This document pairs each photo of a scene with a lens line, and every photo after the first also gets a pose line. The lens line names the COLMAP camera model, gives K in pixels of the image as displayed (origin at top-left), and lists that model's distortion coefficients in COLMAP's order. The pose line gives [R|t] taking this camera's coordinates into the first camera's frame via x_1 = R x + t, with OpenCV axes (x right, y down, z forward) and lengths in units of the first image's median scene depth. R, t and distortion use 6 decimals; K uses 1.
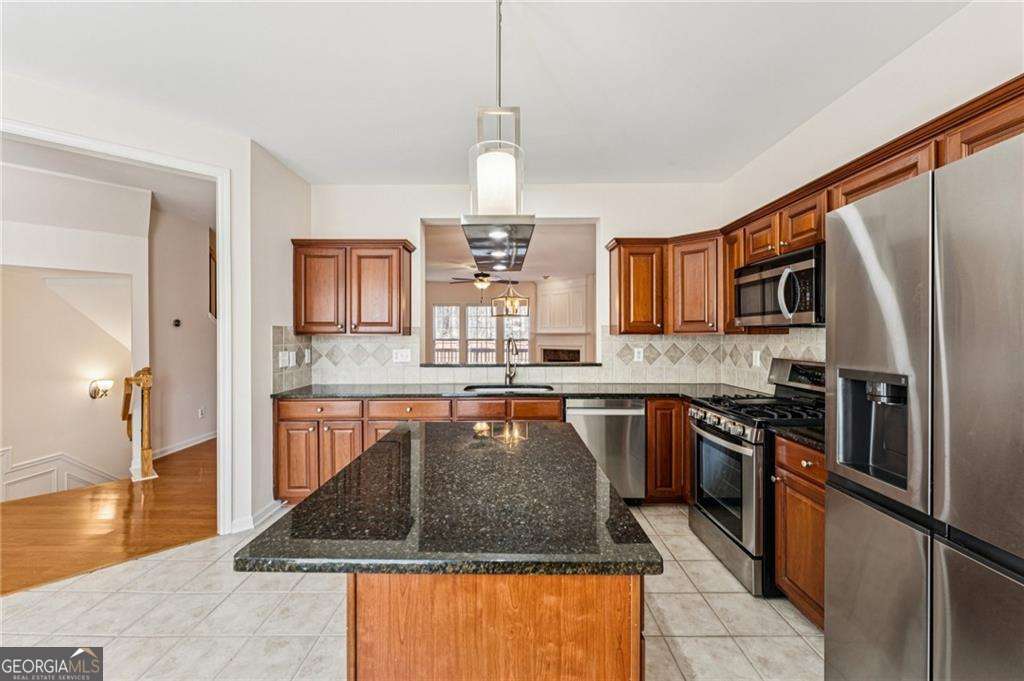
lens RADIAL K [[407.9, 0, 512.0], [0, 407.9, 340.5], [0, 0, 1]] dist [-0.000032, 0.000047]
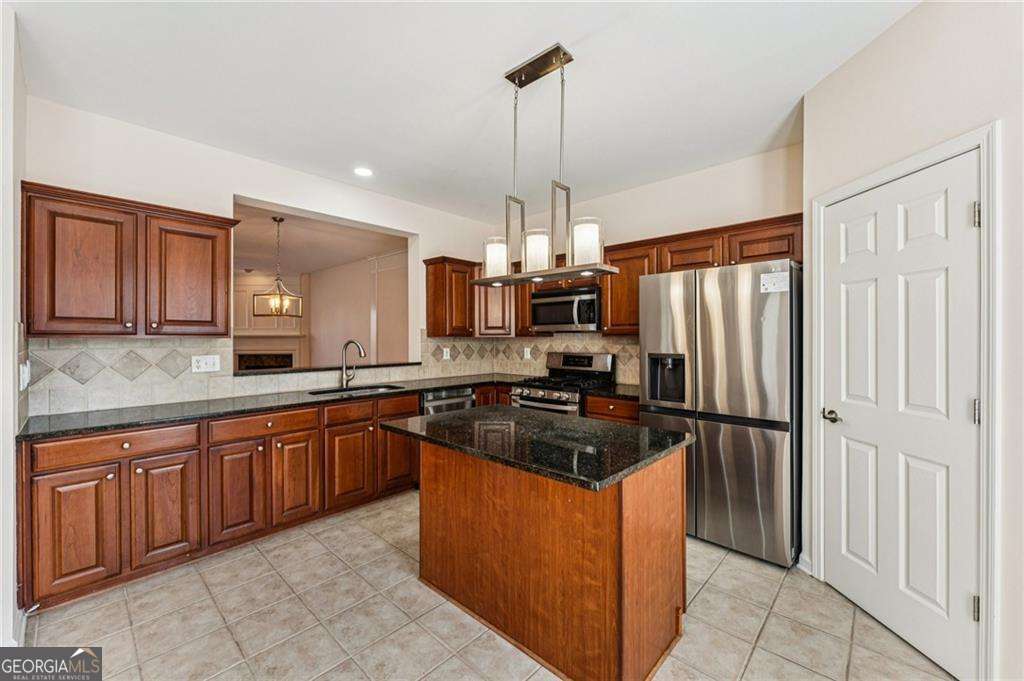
lens RADIAL K [[407.9, 0, 512.0], [0, 407.9, 340.5], [0, 0, 1]] dist [-0.000032, 0.000047]
pose [[0.676358, -0.005209, 0.736554, -0.487831], [0.010459, 0.999942, -0.002533, 0.001085], [-0.736499, 0.009417, 0.676373, 0.045068]]
